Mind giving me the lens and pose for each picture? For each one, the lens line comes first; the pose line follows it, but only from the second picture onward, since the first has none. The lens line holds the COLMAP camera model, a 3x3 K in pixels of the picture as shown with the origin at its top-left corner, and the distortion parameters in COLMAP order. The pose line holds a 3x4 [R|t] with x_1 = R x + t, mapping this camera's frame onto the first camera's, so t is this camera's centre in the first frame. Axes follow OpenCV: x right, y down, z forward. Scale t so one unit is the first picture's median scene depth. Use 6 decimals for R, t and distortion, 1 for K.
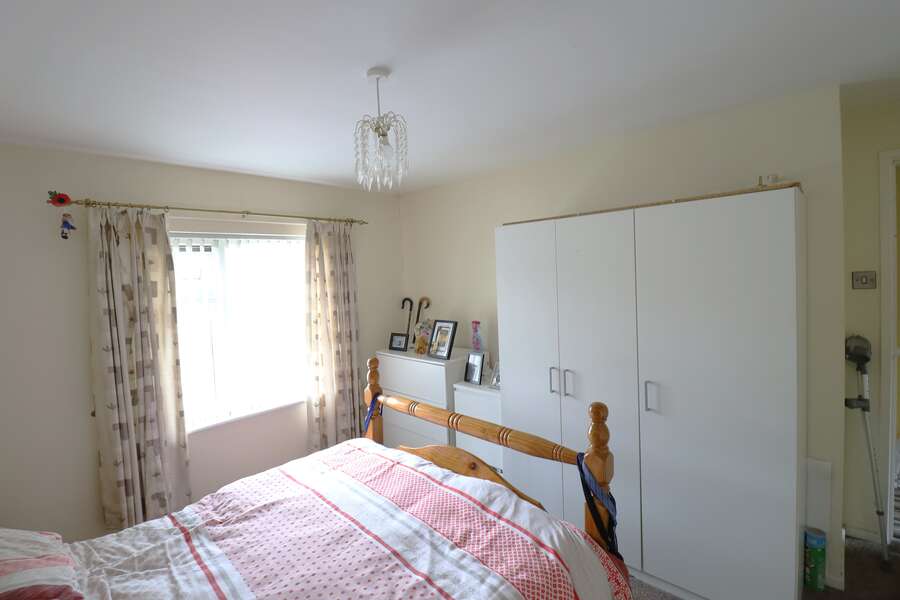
lens RADIAL K [[411.2, 0, 447.1], [0, 411.2, 288.7], [0, 0, 1]] dist [-0.000199, -0.013624]
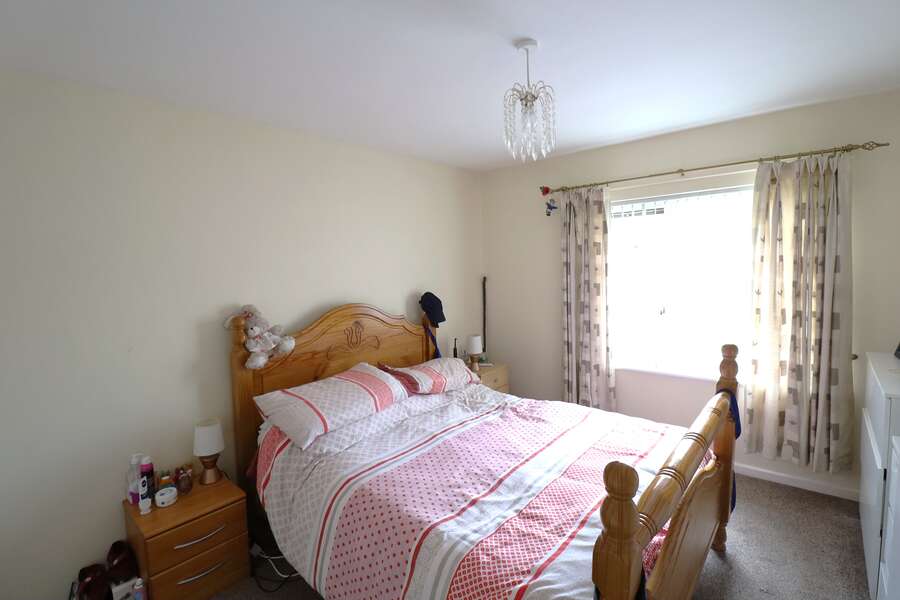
lens RADIAL K [[411.2, 0, 447.1], [0, 411.2, 288.7], [0, 0, 1]] dist [-0.000199, -0.013624]
pose [[0.051954, 0.111672, -0.992386, 0.645982], [-0.002126, 0.993738, 0.111713, -0.020015], [0.998647, -0.003694, 0.051866, 0.526722]]
